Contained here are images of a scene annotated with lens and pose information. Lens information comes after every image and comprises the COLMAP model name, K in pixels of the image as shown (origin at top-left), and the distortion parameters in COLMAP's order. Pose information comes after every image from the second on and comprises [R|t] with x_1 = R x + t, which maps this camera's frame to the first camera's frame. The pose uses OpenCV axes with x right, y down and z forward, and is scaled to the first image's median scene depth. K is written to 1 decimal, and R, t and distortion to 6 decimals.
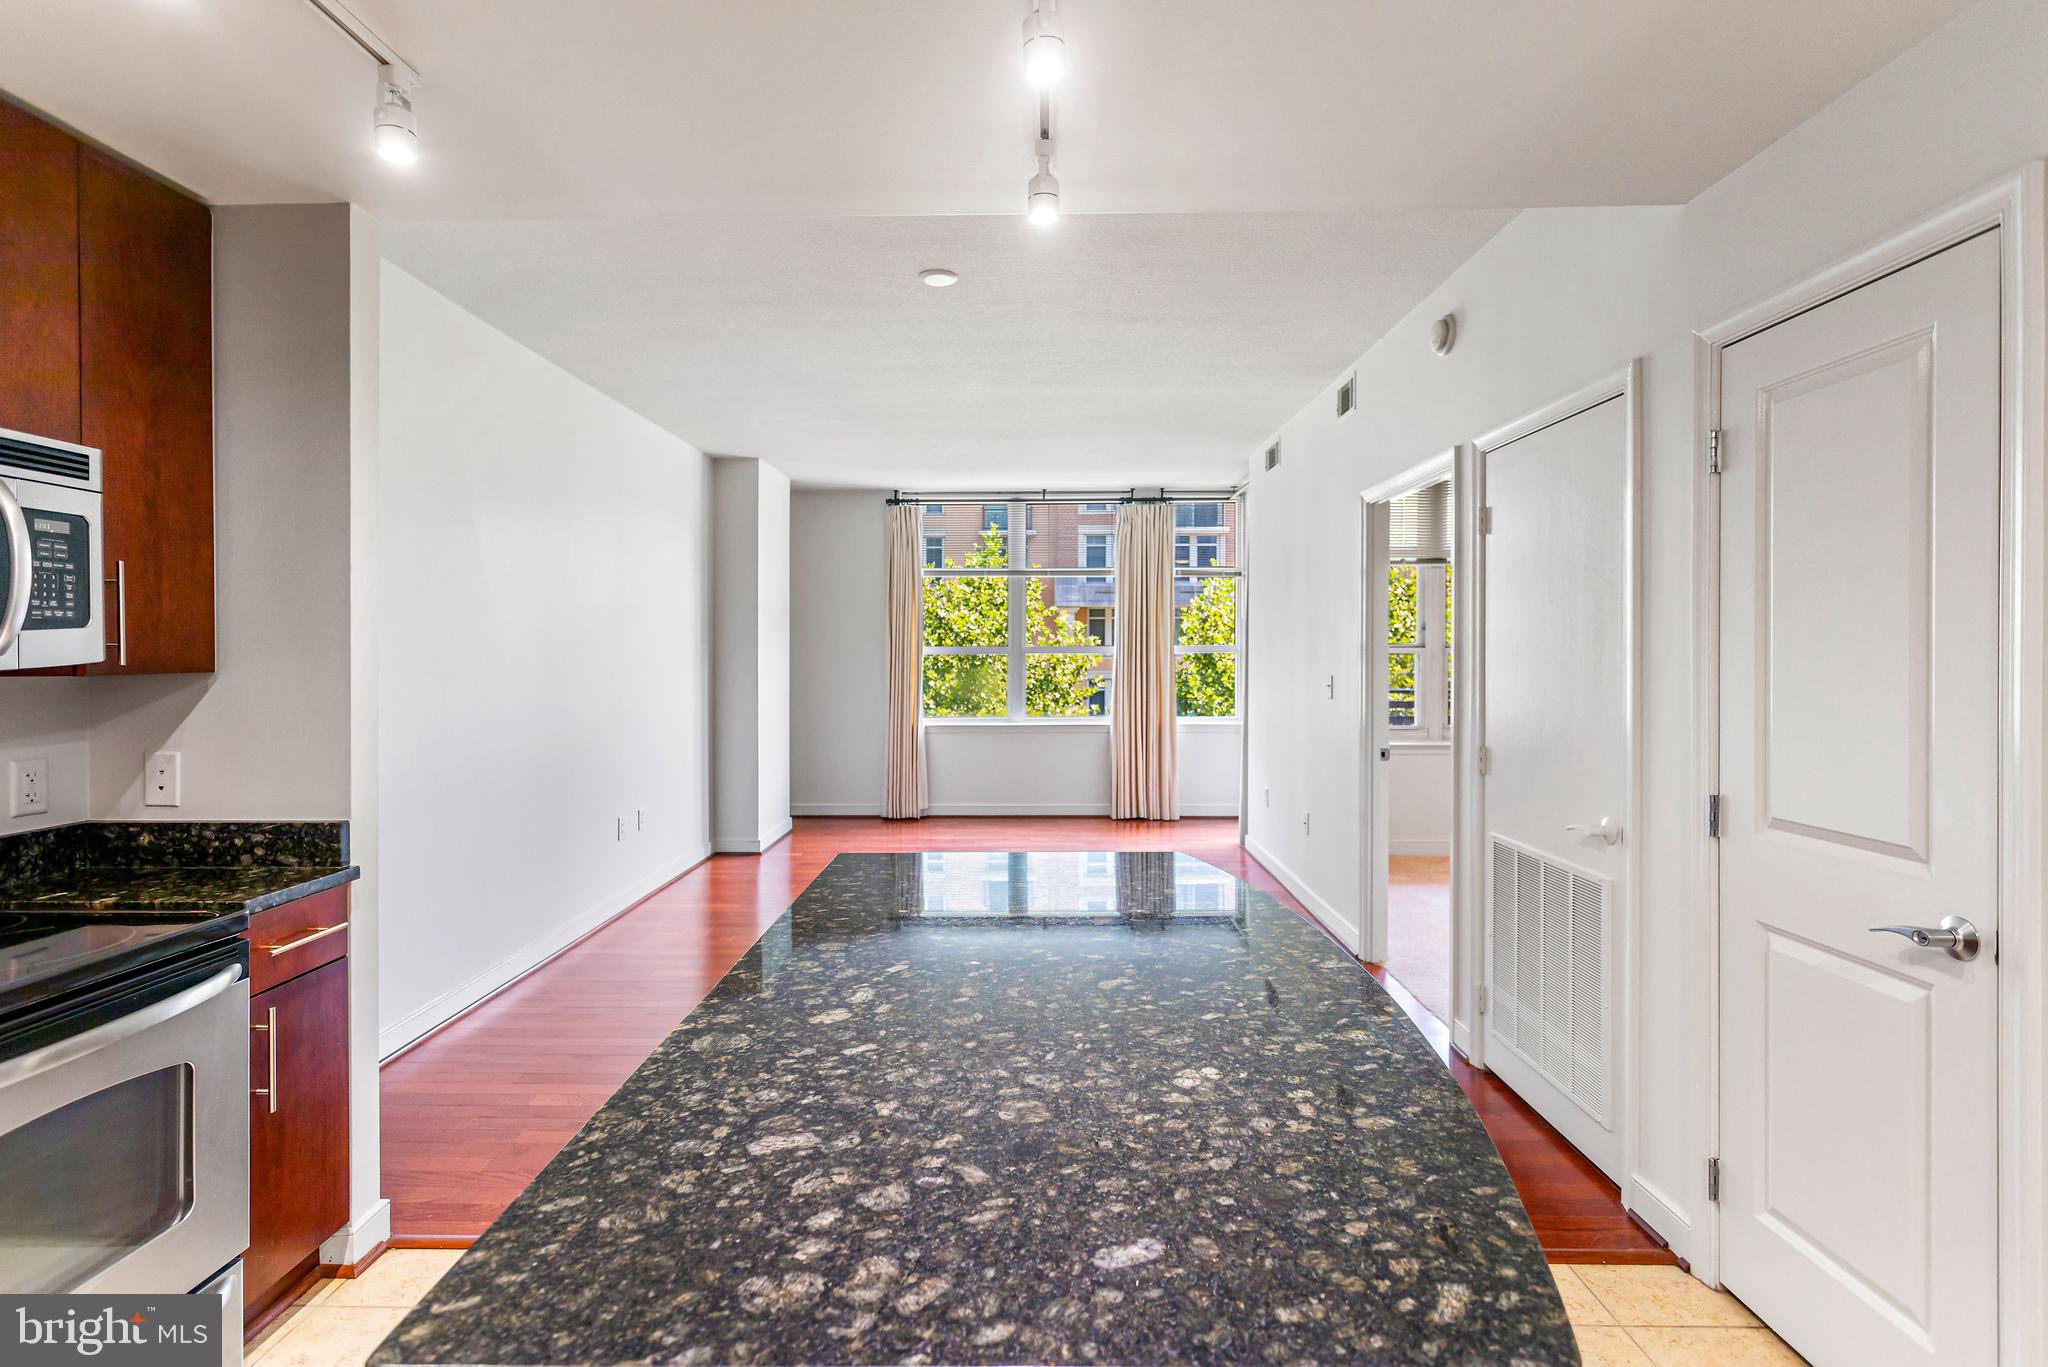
lens RADIAL K [[976.5, 0, 1015.0], [0, 976.5, 661.7], [0, 0, 1]] dist [-0.000670, 0.000573]
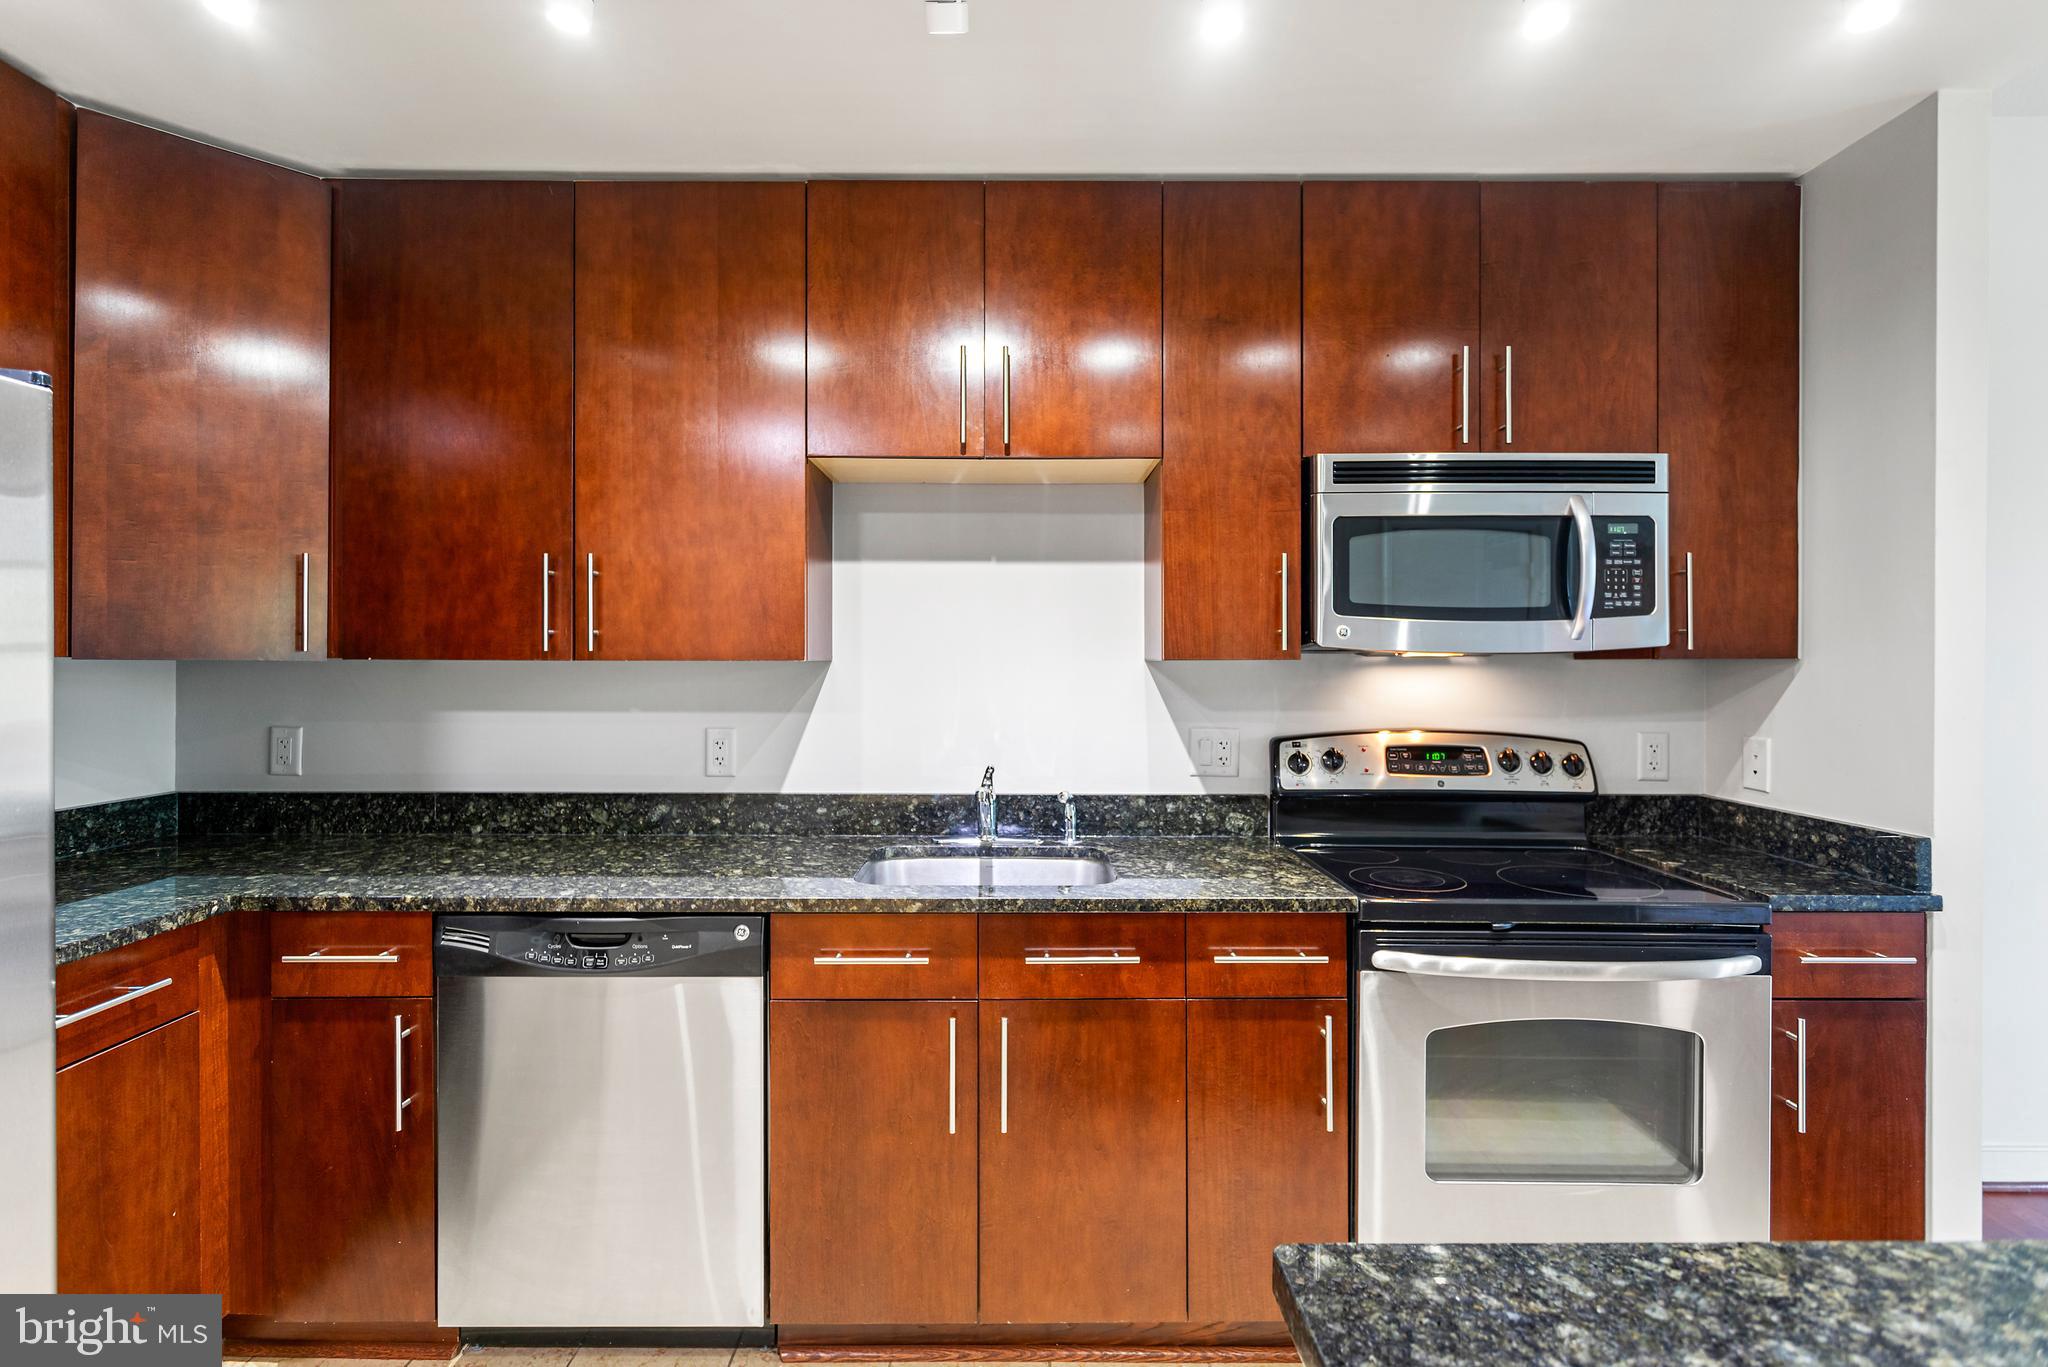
lens RADIAL K [[976.5, 0, 1015.0], [0, 976.5, 661.7], [0, 0, 1]] dist [-0.000670, 0.000573]
pose [[0.022742, 0.004276, -0.999732, 0.126951], [-0.011149, 0.999930, 0.004023, 0.018400], [0.999679, 0.011054, 0.022788, 0.203120]]
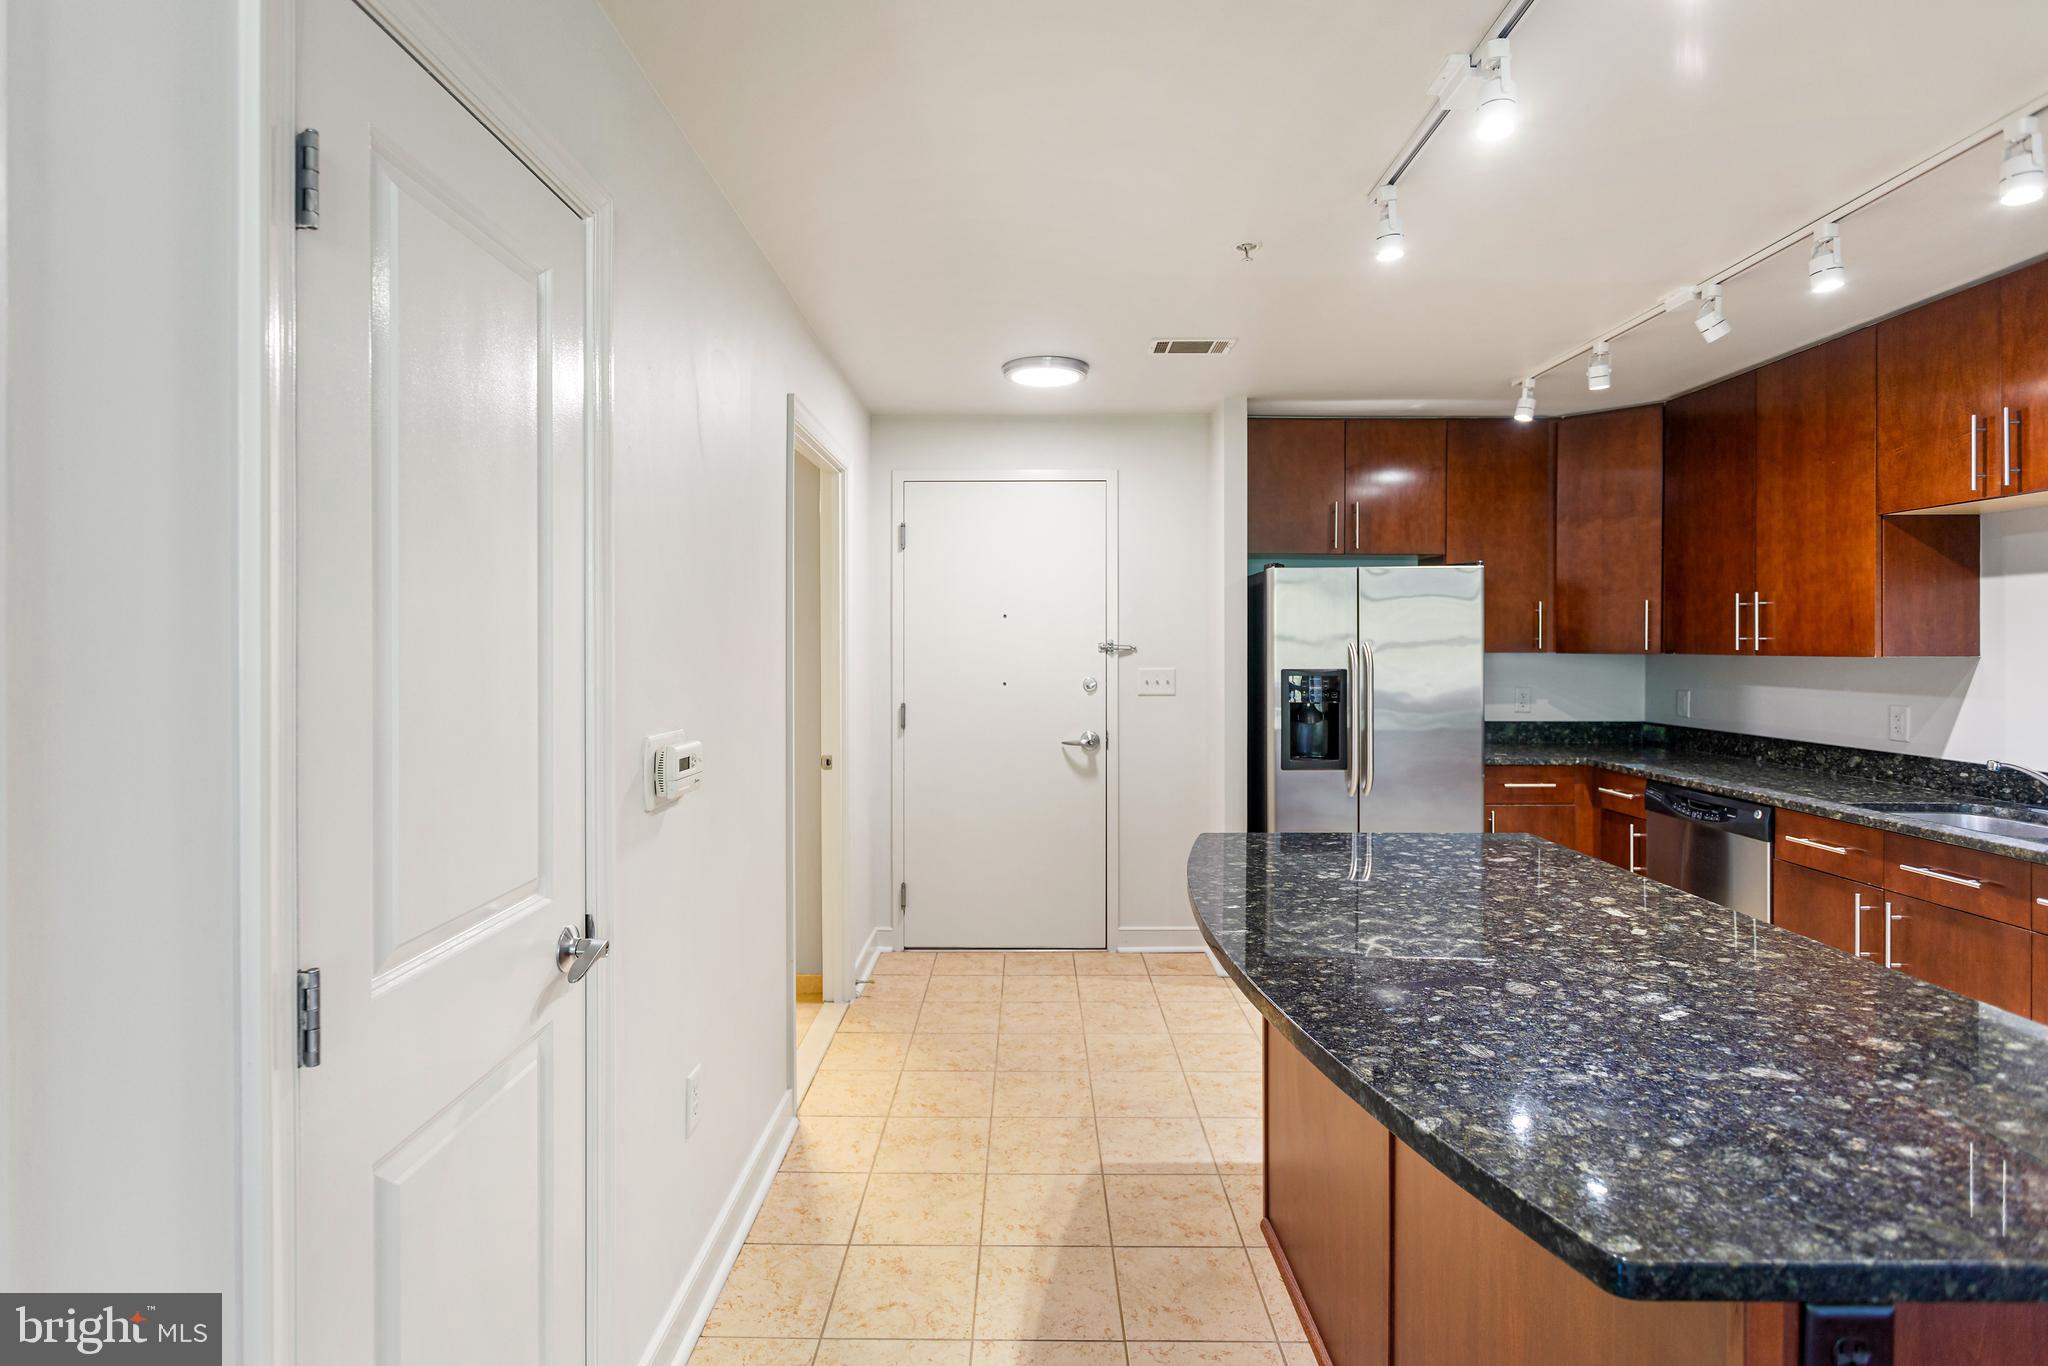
lens RADIAL K [[973.9, 0, 1012.7], [0, 973.9, 644.4], [0, 0, 1]] dist [0.001748, 0.000050]
pose [[-0.999981, 0.003526, -0.005100, 0.388845], [0.003480, 0.999952, 0.009105, -0.011297], [0.005132, 0.009087, -0.999946, 1.384996]]
